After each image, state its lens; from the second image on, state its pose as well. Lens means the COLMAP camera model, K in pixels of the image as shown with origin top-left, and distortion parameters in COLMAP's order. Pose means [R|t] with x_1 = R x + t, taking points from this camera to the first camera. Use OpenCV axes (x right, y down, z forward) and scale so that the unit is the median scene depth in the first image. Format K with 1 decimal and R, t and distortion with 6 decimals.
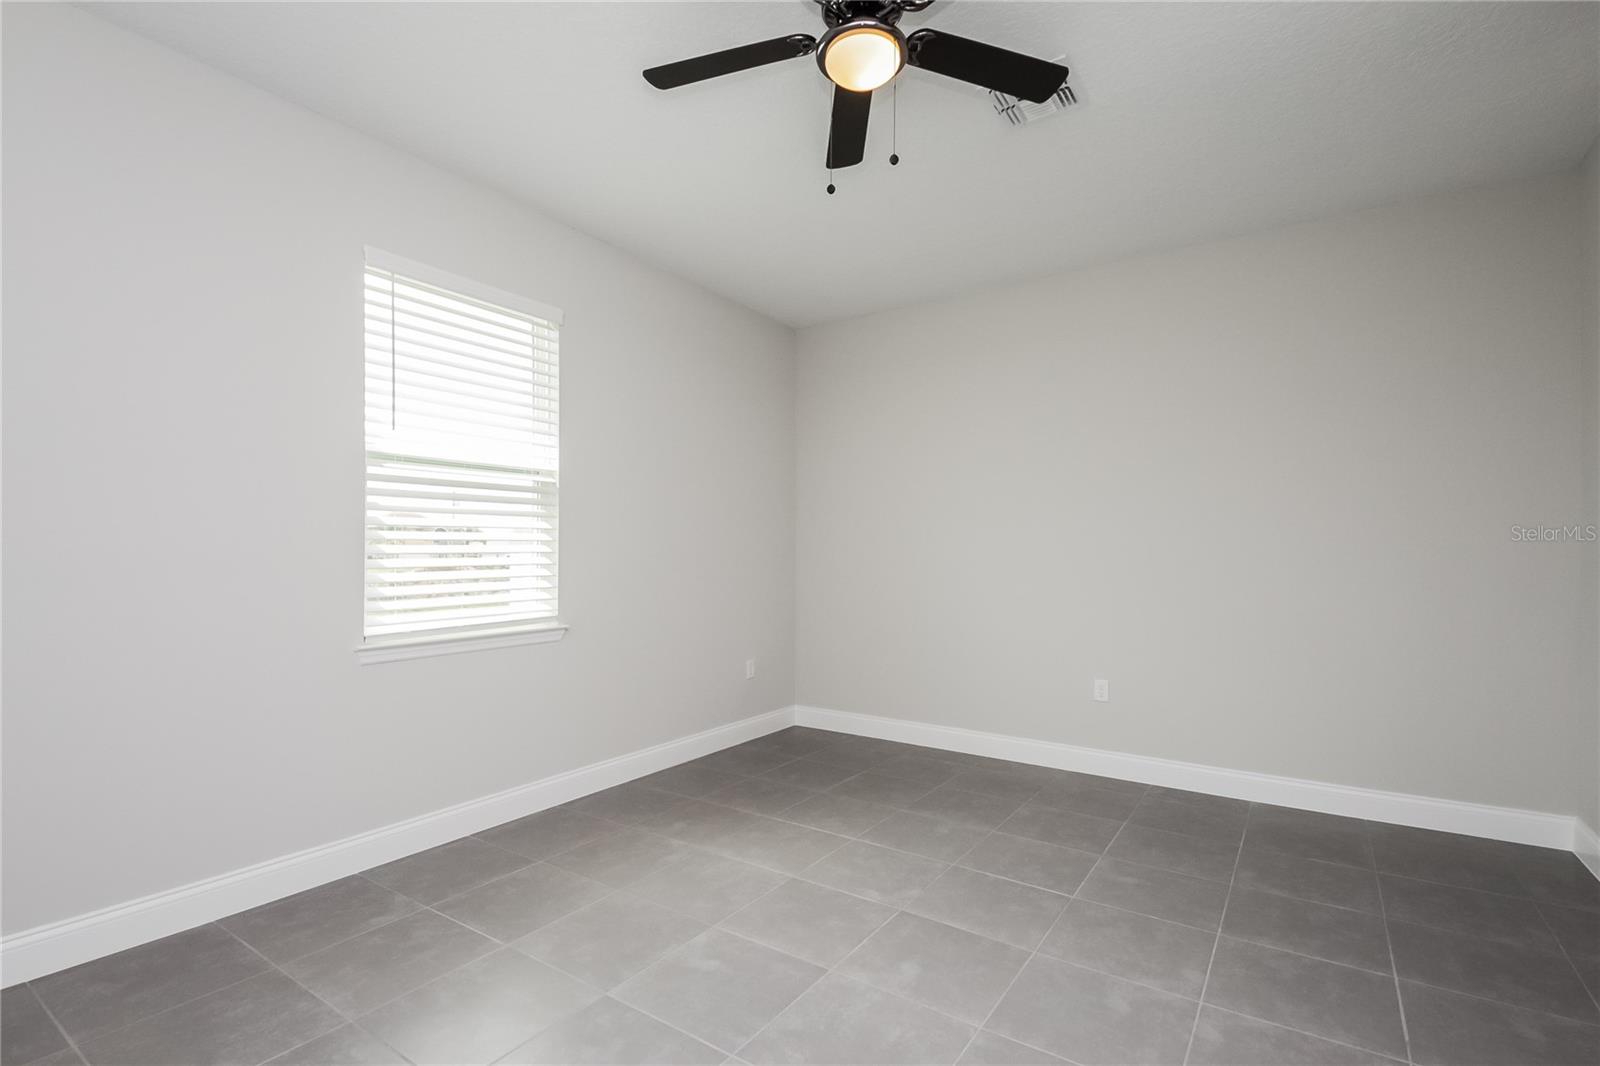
lens RADIAL K [[737.2, 0, 799.1], [0, 737.2, 555.5], [0, 0, 1]] dist [-0.000429, -0.000113]
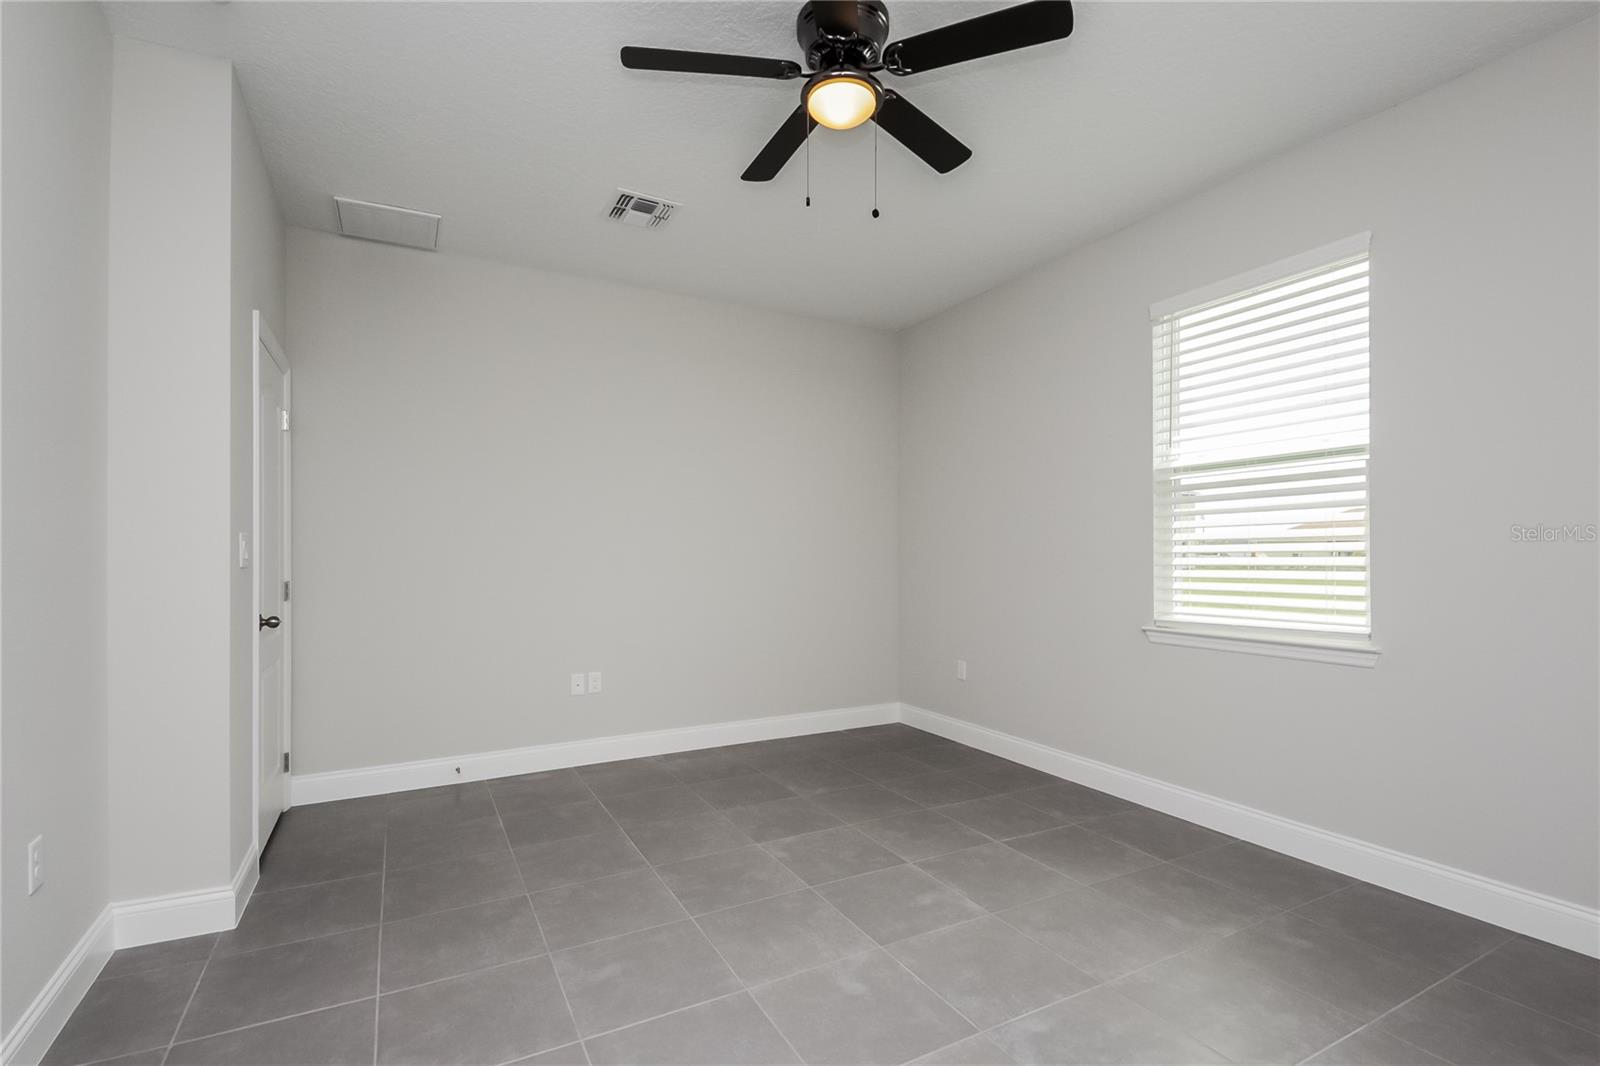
lens RADIAL K [[737.2, 0, 799.1], [0, 737.2, 555.5], [0, 0, 1]] dist [-0.000429, -0.000113]
pose [[-0.468826, -0.001208, -0.883290, 0.689786], [-0.002362, 0.999997, -0.000114, 0.002705], [0.883287, 0.002033, -0.468828, 0.931883]]
